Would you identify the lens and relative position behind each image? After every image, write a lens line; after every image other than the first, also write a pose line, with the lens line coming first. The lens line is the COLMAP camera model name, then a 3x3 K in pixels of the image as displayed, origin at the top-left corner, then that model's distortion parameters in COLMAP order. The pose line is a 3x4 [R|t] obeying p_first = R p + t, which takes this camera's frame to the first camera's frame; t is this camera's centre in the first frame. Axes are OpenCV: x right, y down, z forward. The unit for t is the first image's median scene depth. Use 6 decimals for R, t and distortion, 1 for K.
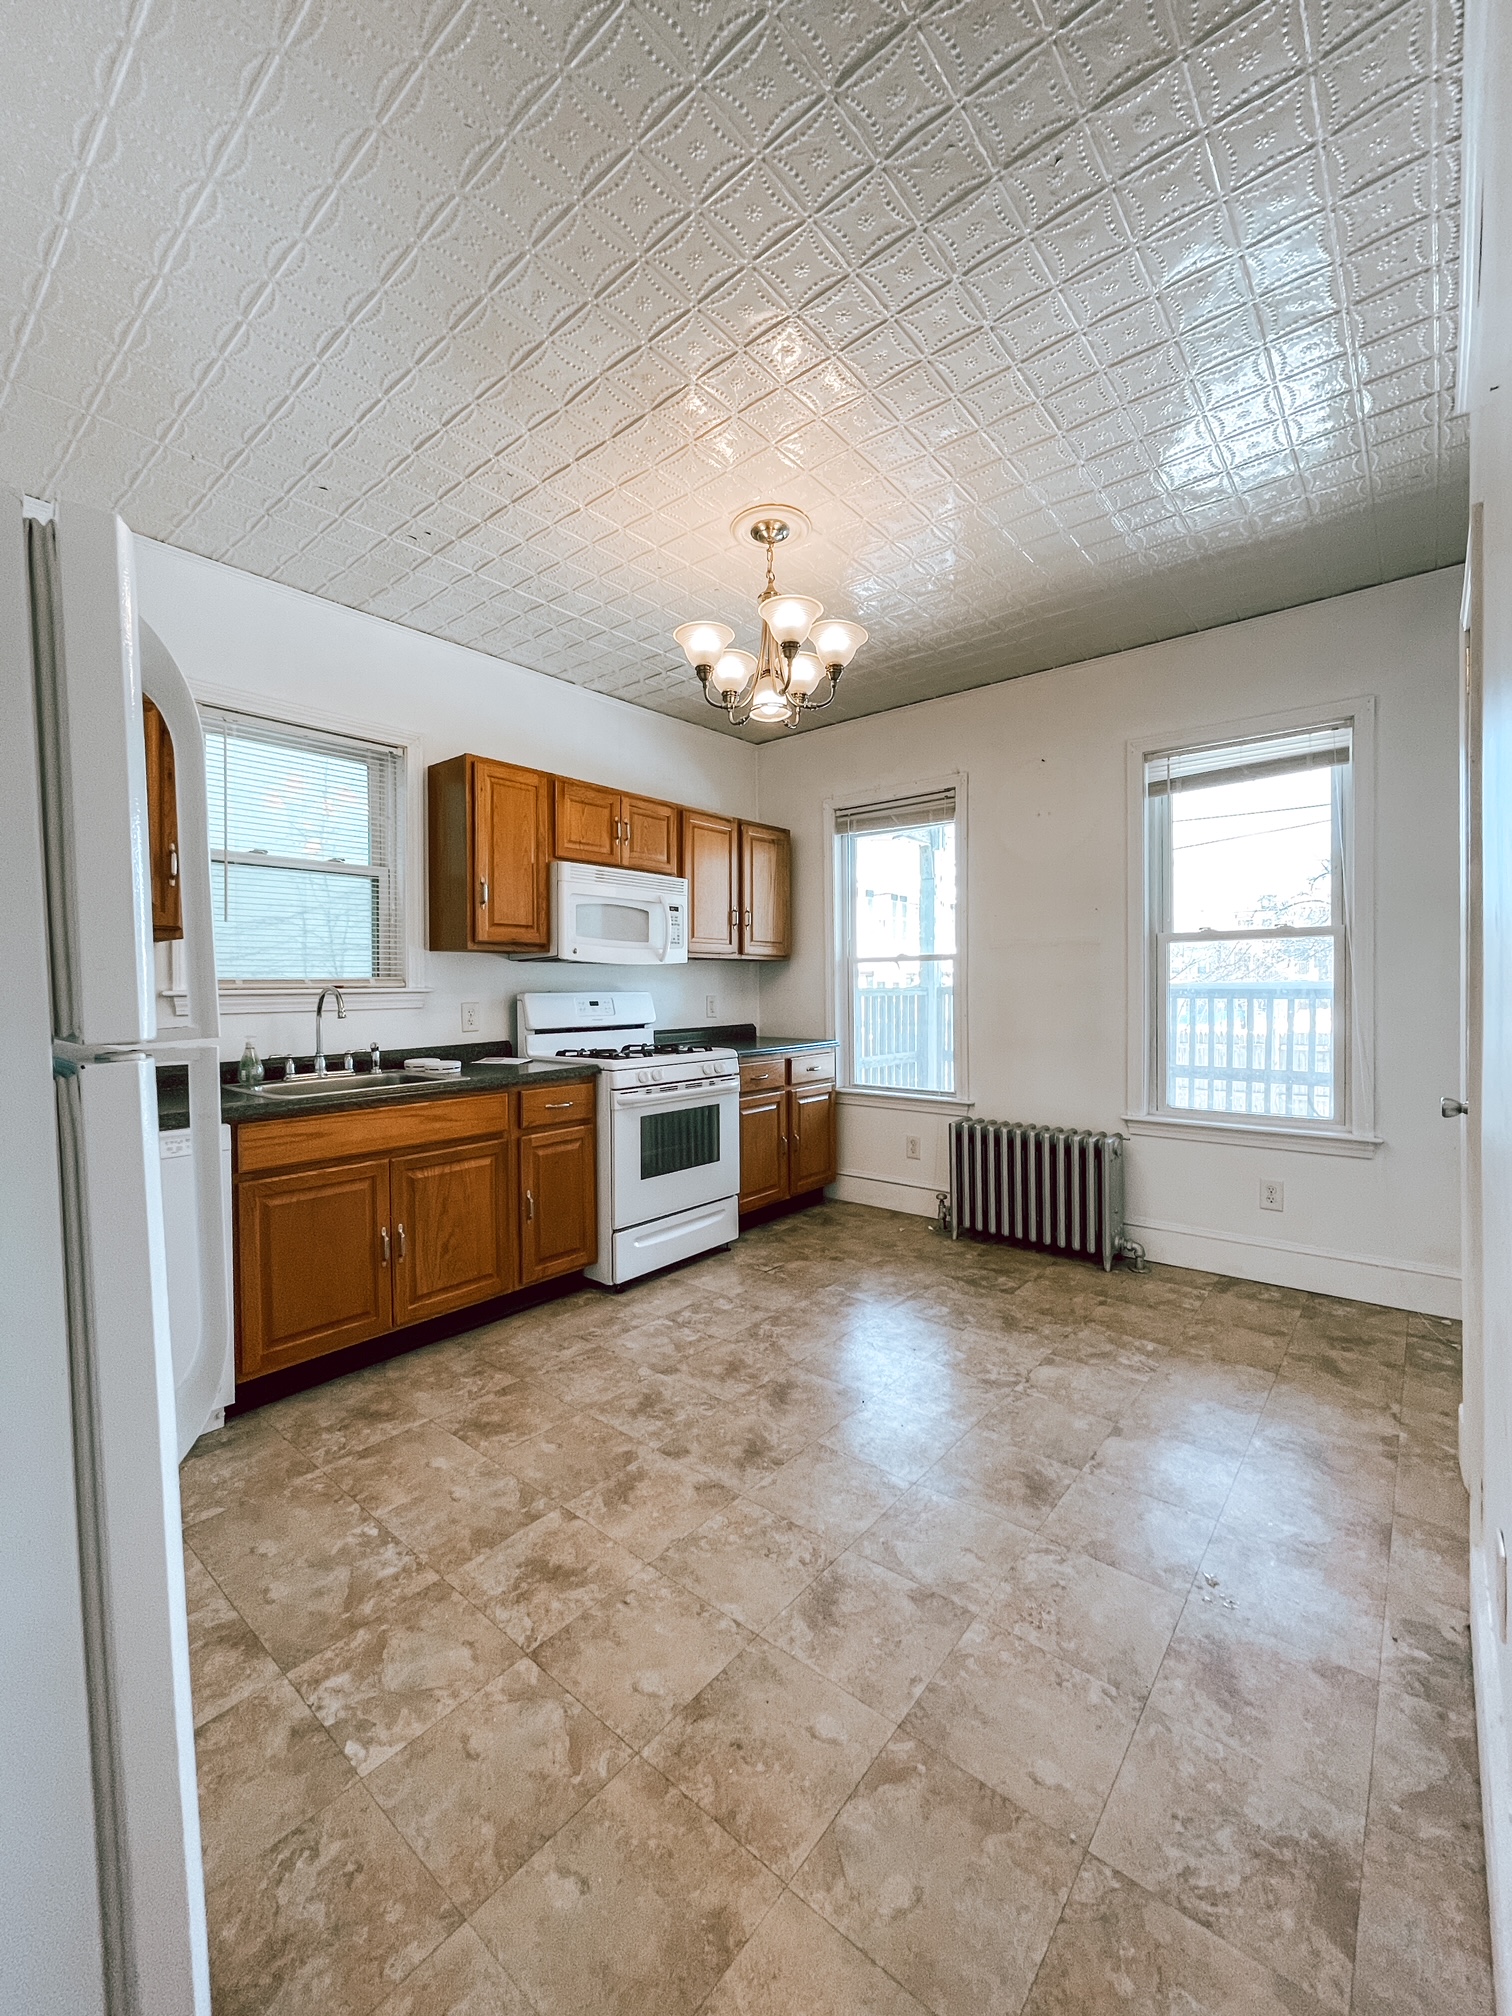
lens RADIAL K [[814.4, 0, 751.0], [0, 814.4, 995.4], [0, 0, 1]] dist [-0.010181, 0.006235]
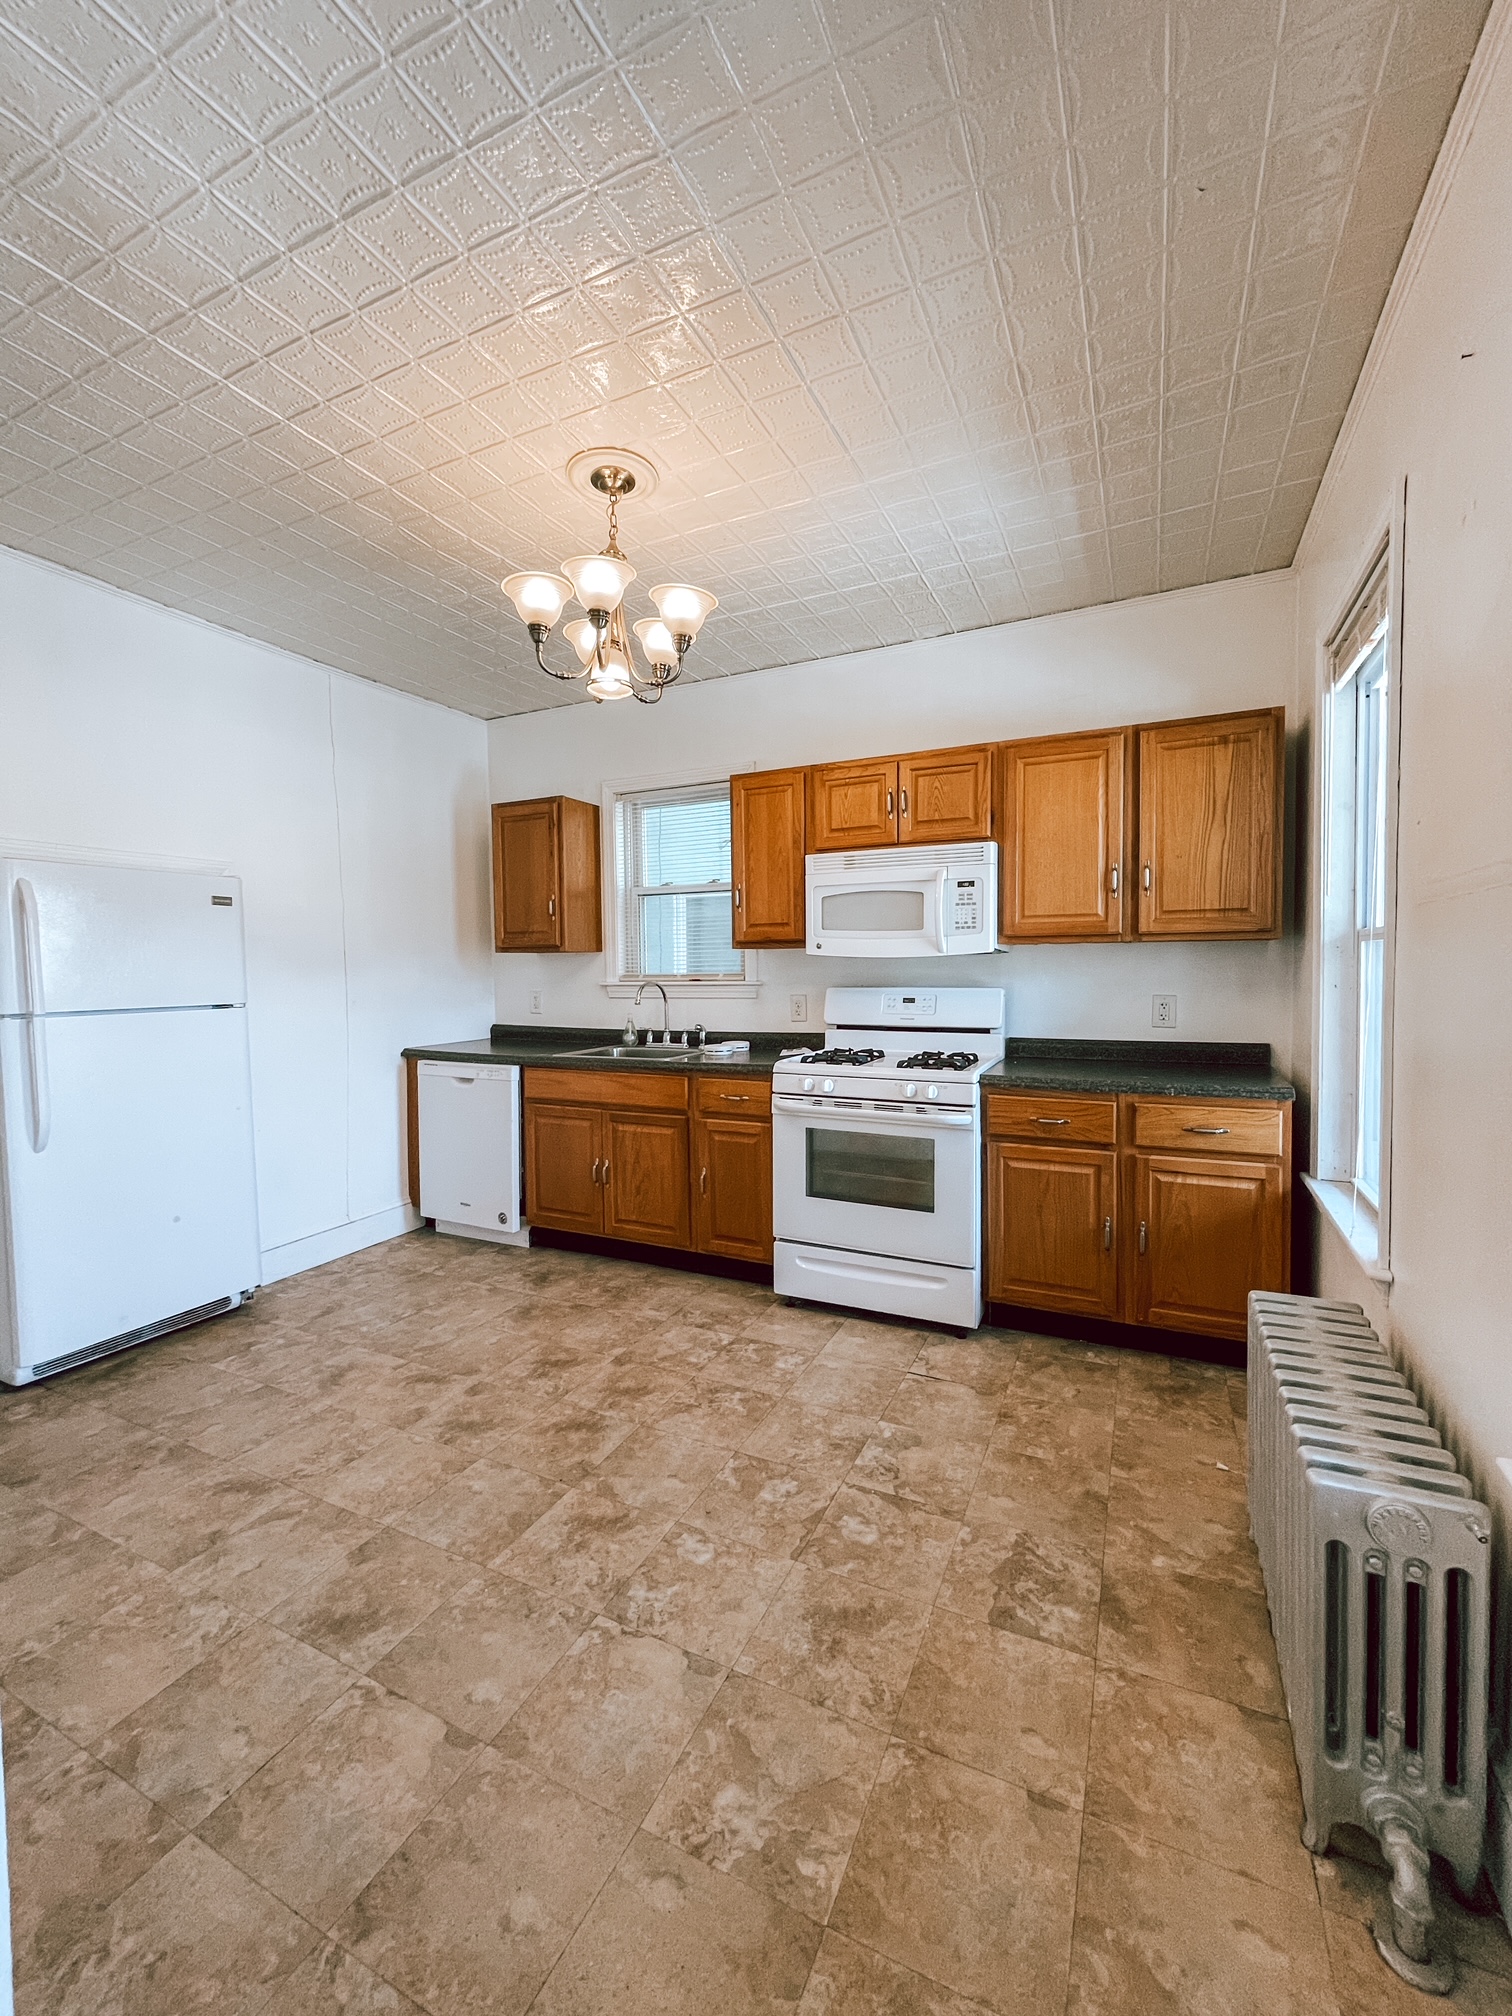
lens RADIAL K [[814.4, 0, 751.0], [0, 814.4, 995.4], [0, 0, 1]] dist [-0.010181, 0.006235]
pose [[0.248279, 0.041113, -0.967816, 0.813205], [-0.003509, 0.999131, 0.041543, -0.041612], [0.968682, -0.006918, 0.248207, 0.799905]]
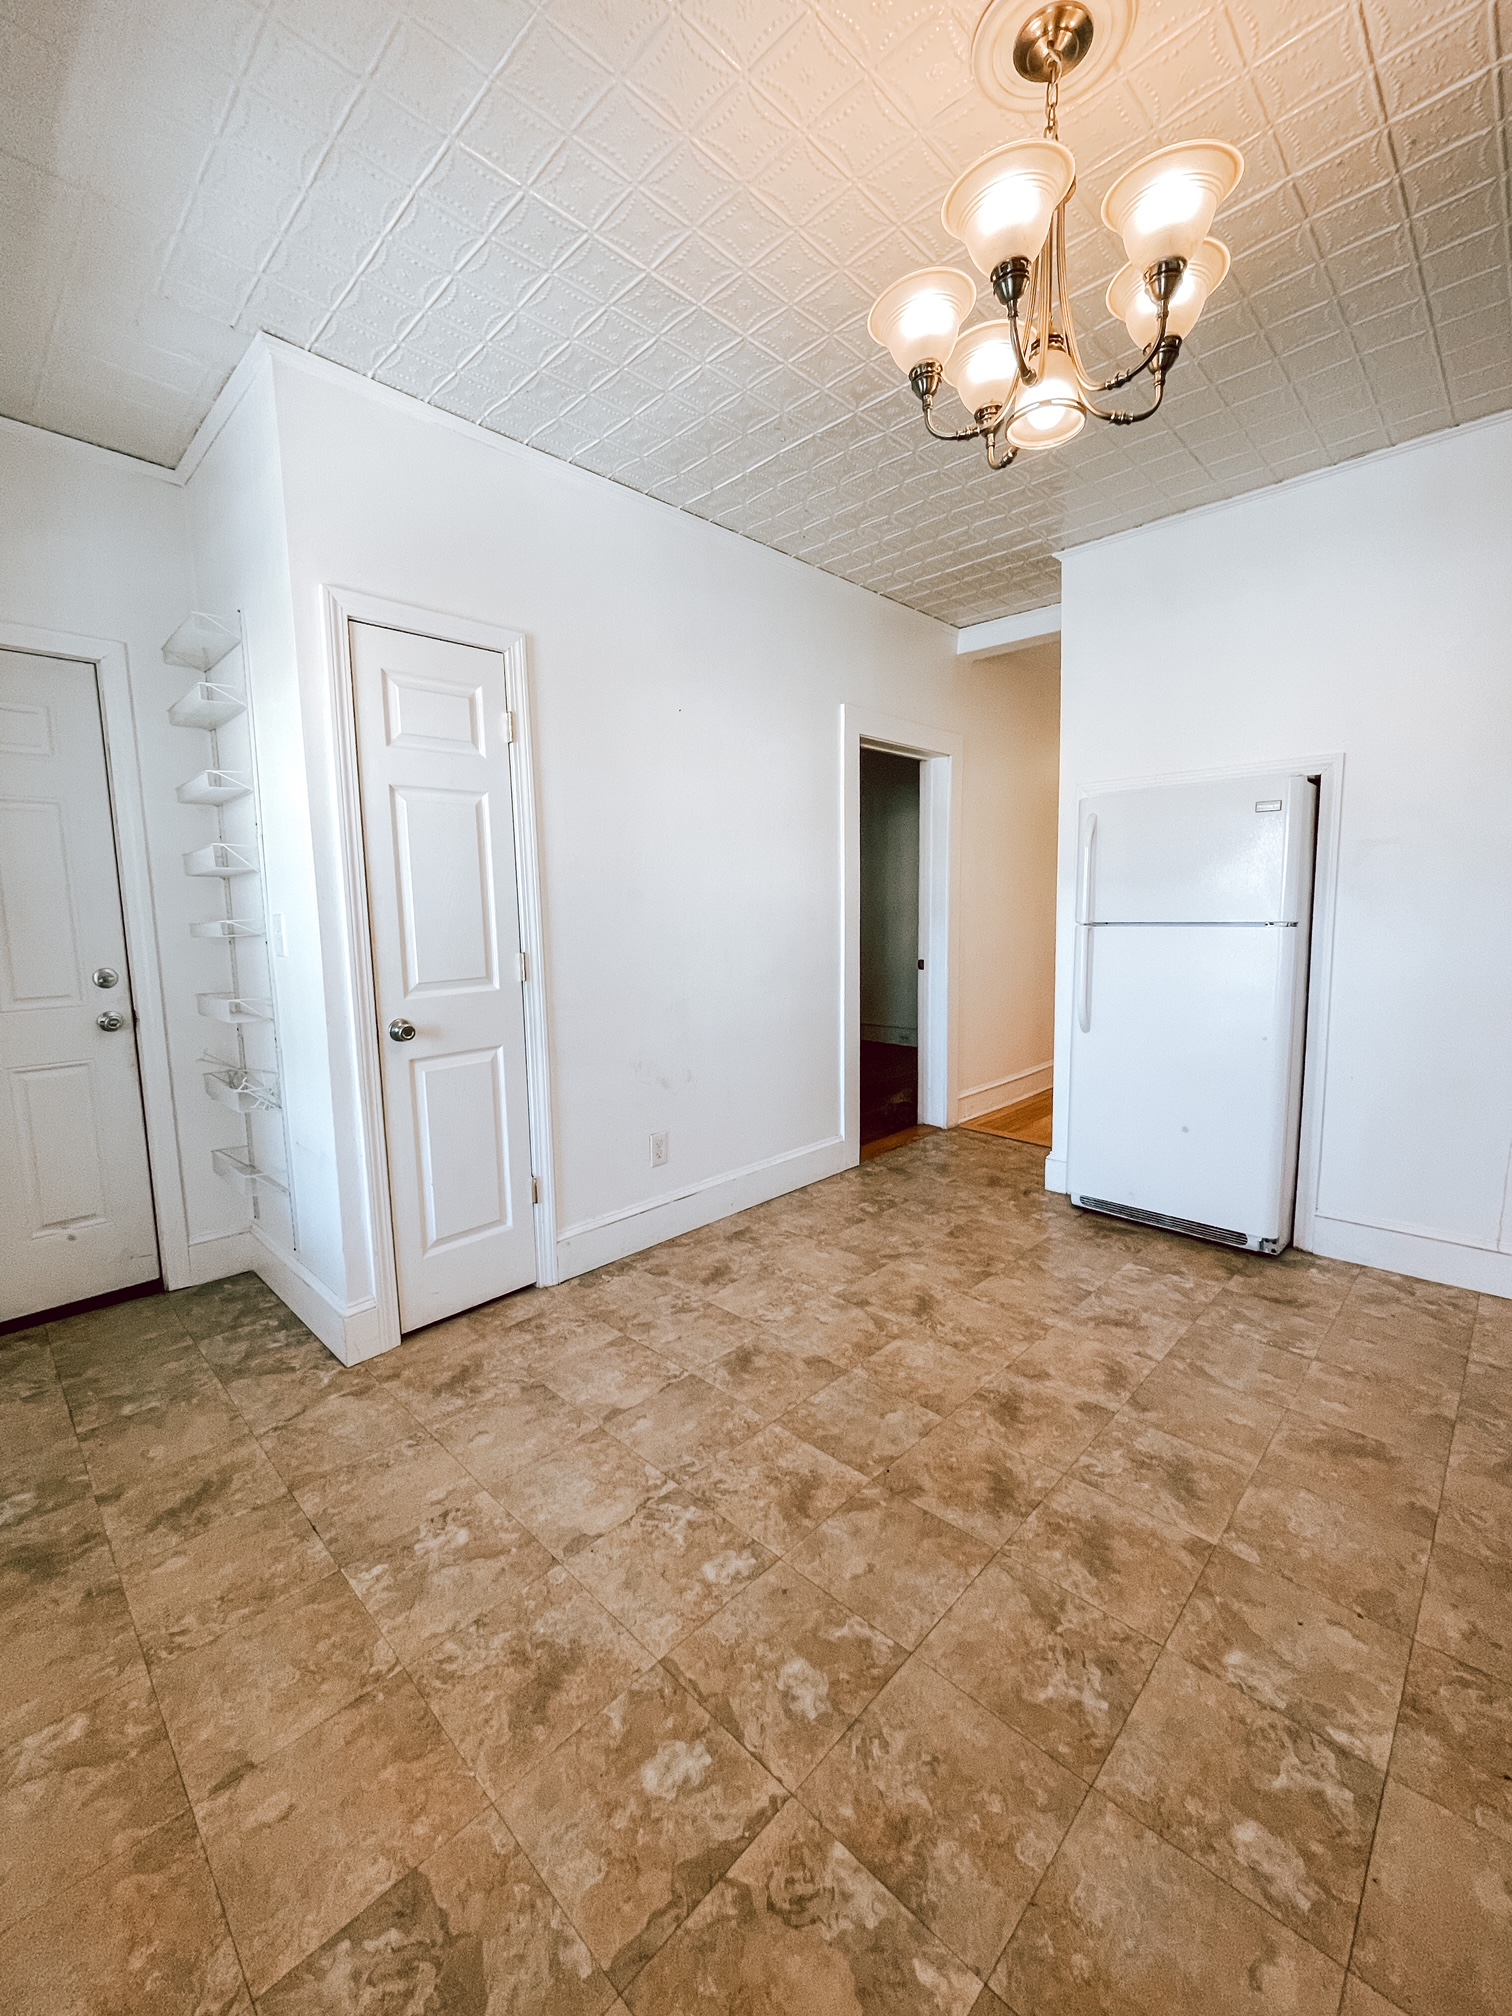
lens RADIAL K [[816.6, 0, 760.7], [0, 816.6, 998.6], [0, 0, 1]] dist [-0.008686, 0.000656]
pose [[-0.997531, 0.019318, 0.067524, 0.159744], [0.027475, 0.992144, 0.122049, -0.028543], [-0.064636, 0.123603, -0.990225, 1.386766]]
